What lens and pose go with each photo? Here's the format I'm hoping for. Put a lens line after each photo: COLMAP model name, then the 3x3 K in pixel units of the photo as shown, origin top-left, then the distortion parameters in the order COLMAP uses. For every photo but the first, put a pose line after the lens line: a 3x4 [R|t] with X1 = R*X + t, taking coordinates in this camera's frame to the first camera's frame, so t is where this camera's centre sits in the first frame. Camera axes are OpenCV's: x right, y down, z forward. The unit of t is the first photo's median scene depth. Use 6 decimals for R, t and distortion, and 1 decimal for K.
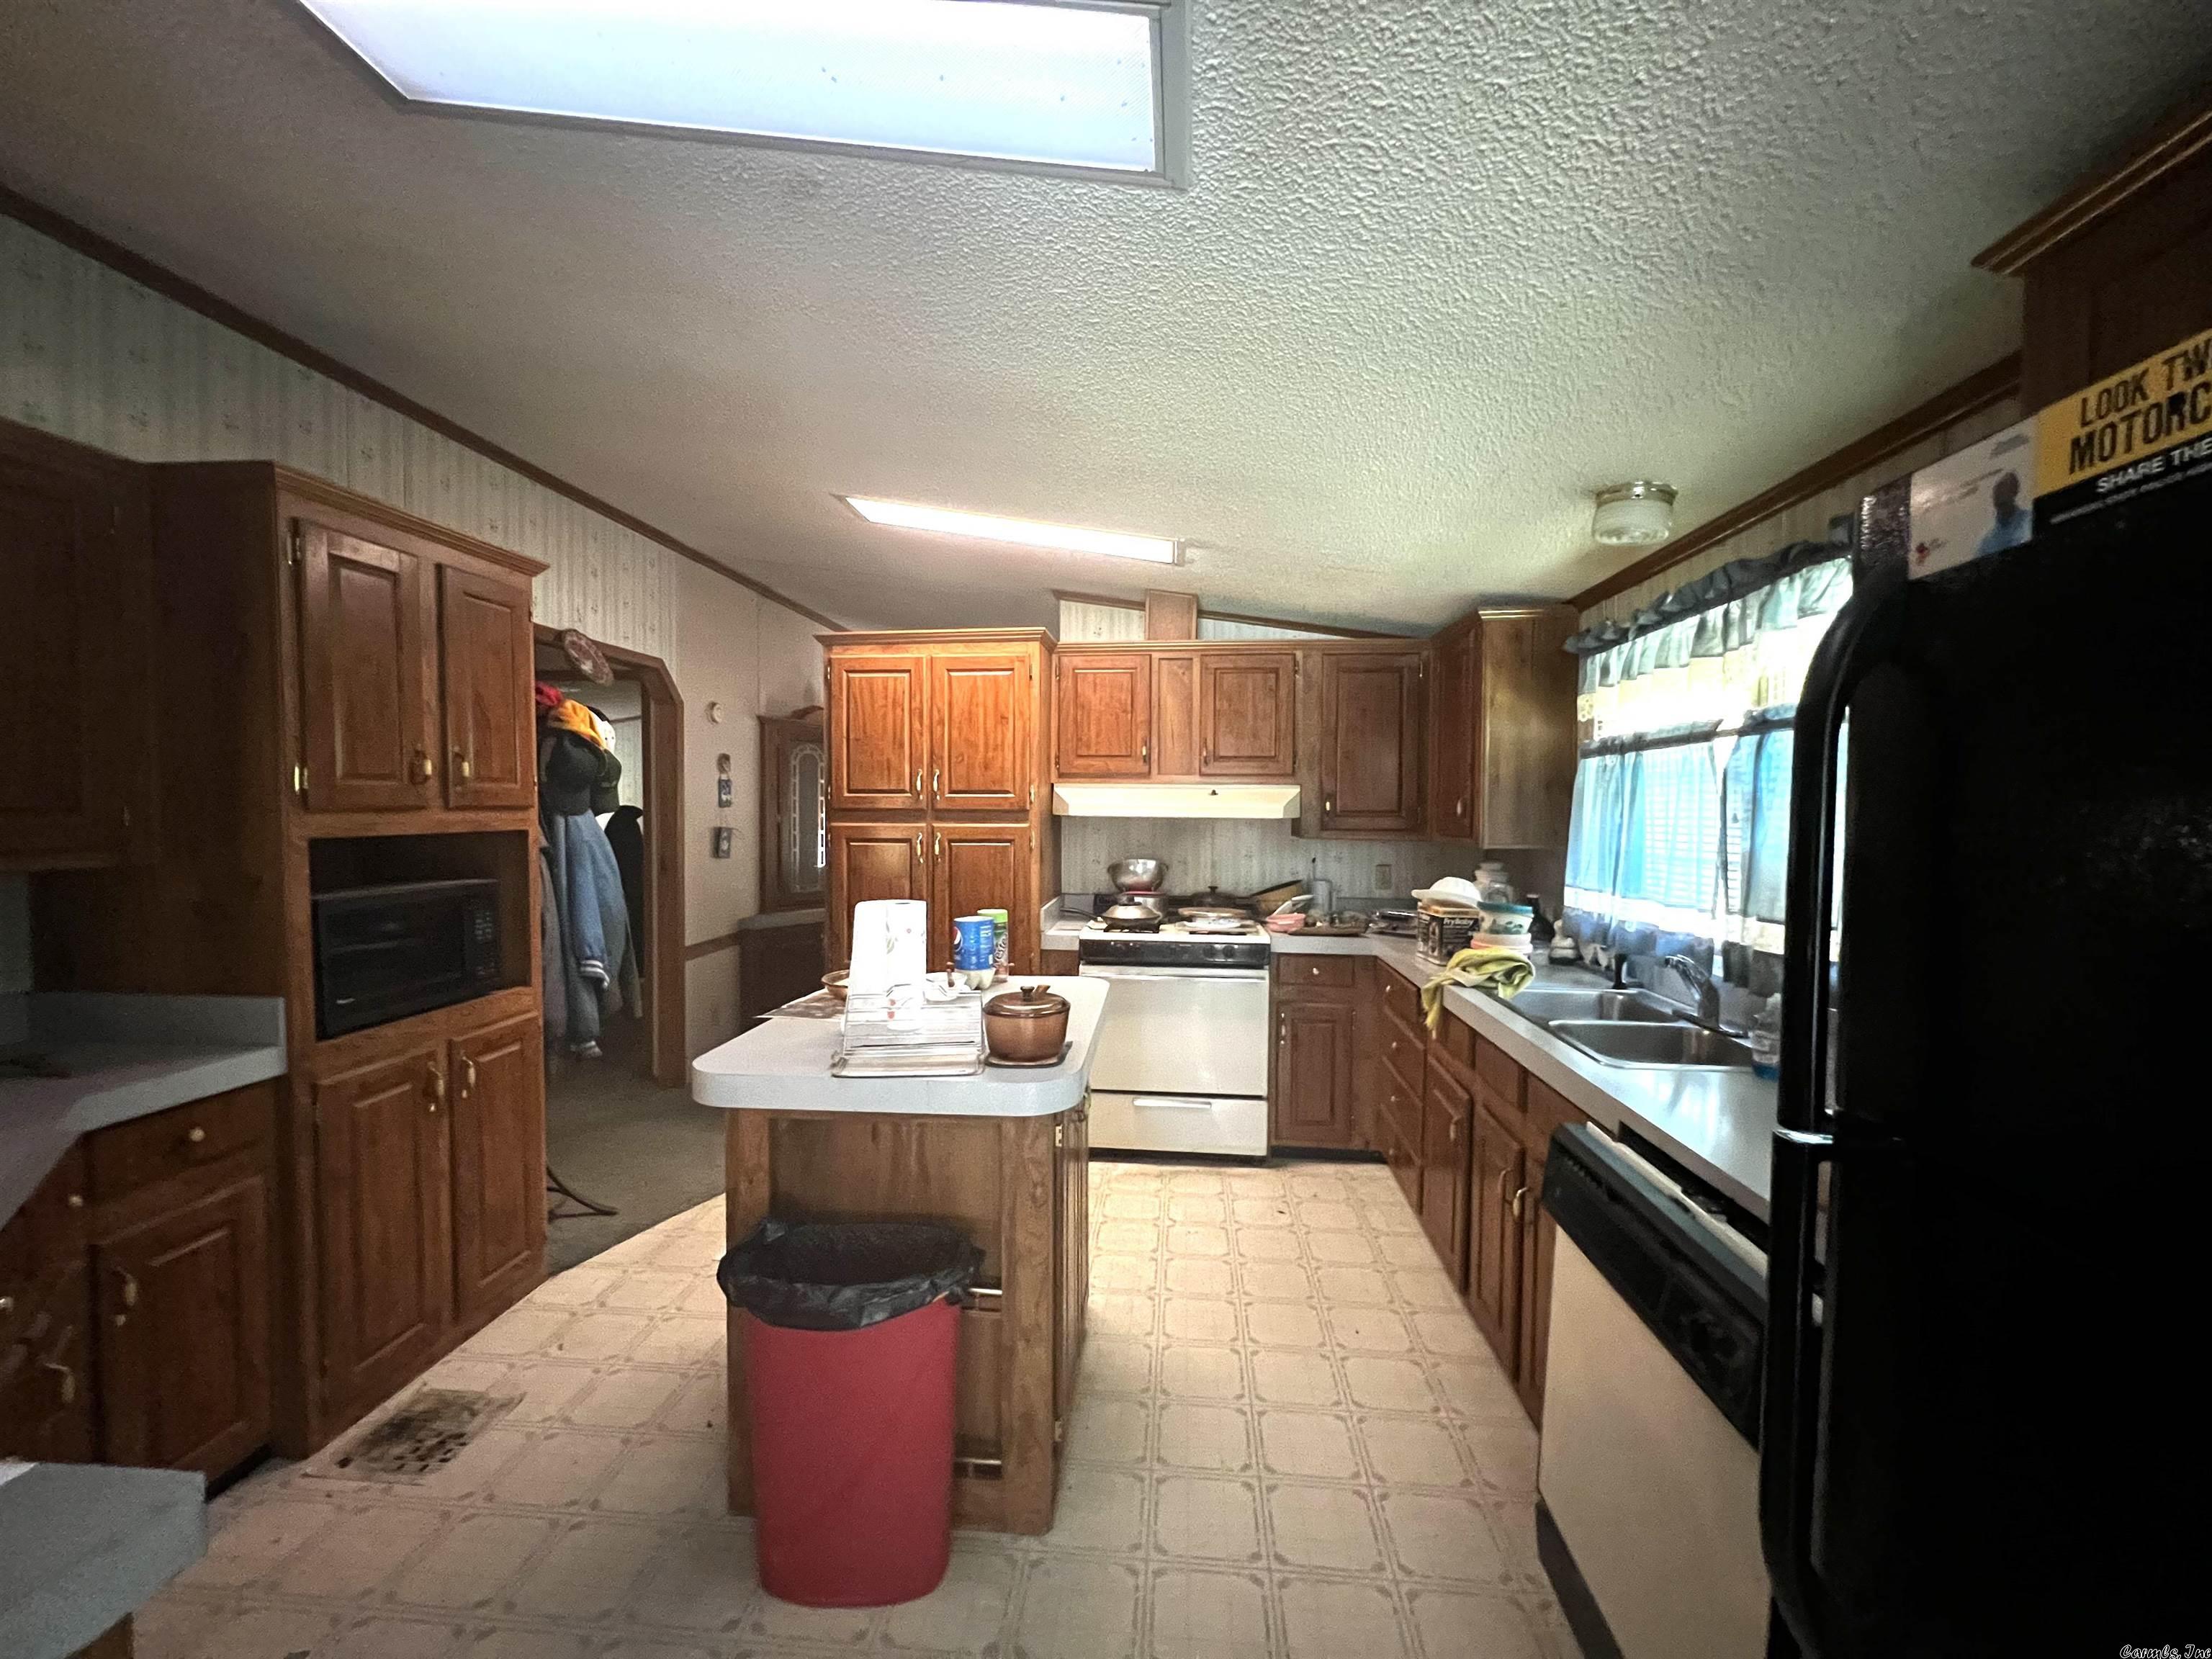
lens RADIAL K [[885.2, 0, 1106.0], [0, 885.2, 829.5], [0, 0, 1]] dist [0.000291, 0.000132]
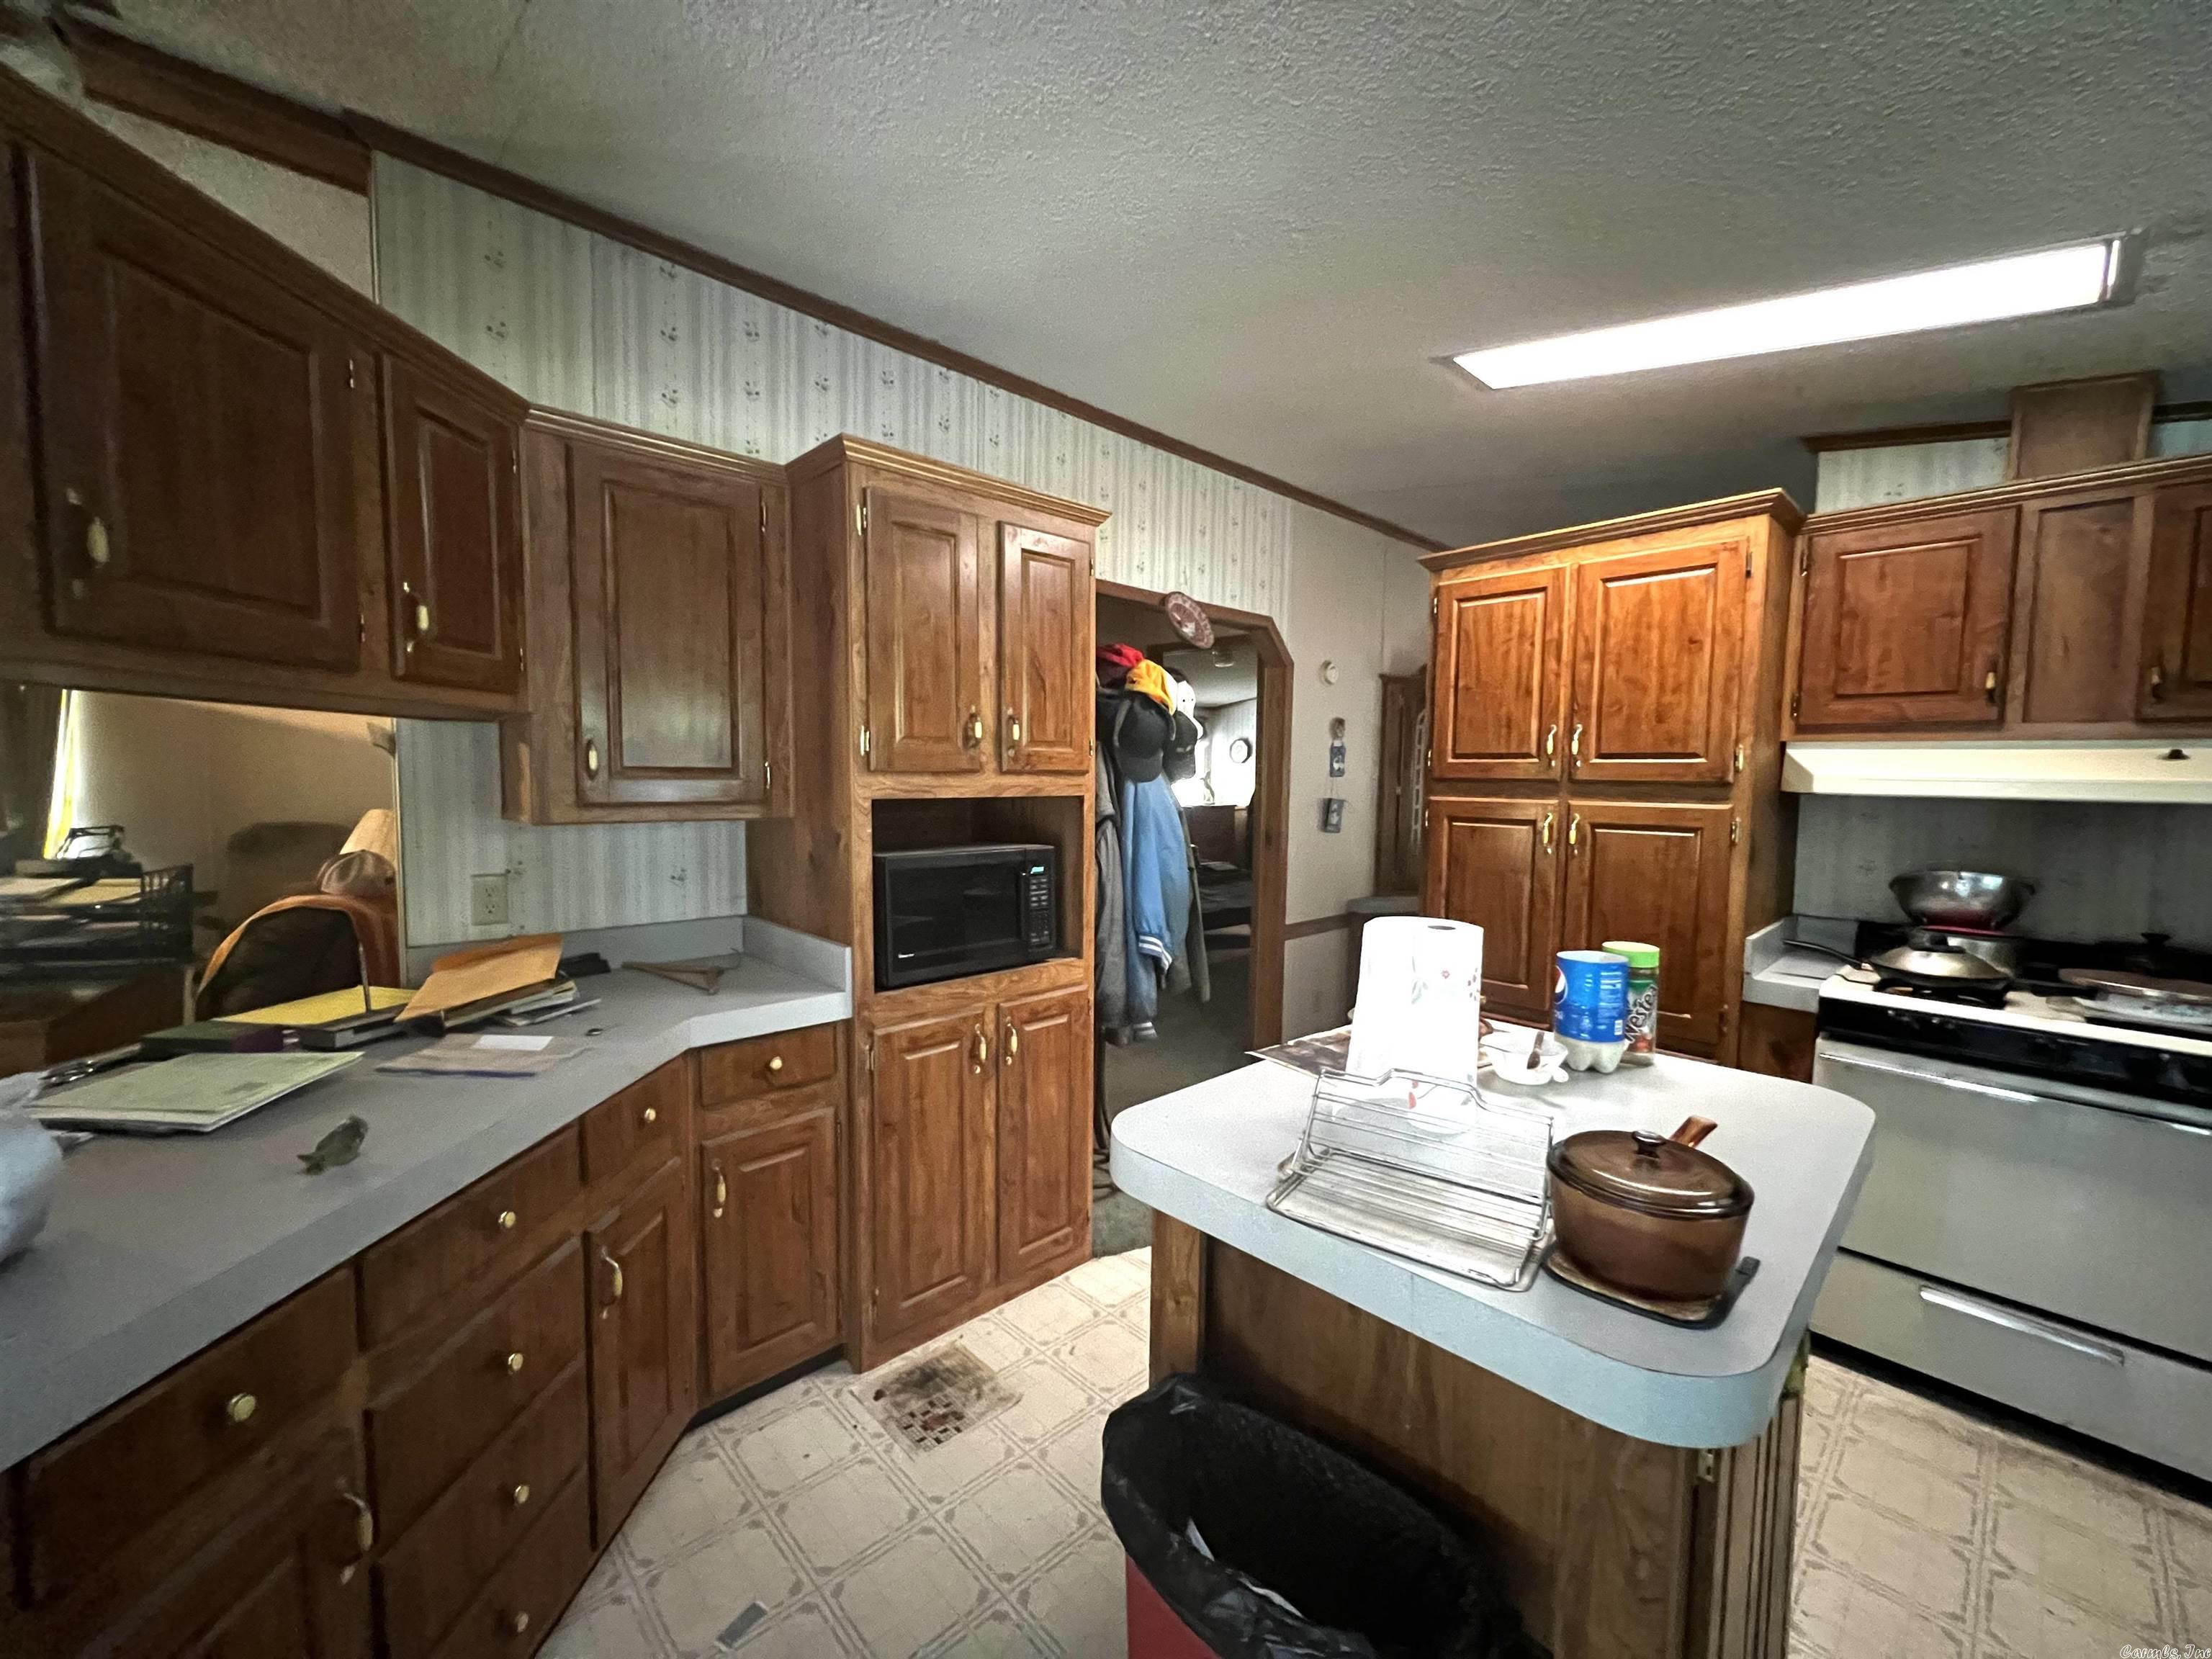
lens RADIAL K [[882.4, 0, 1112.2], [0, 882.4, 834.6], [0, 0, 1]] dist [0.000017, 0.000306]
pose [[0.747339, 0.051397, -0.662452, 0.003606], [-0.027126, 0.998533, 0.046870, -0.003307], [0.663888, -0.017058, 0.747637, 0.294509]]
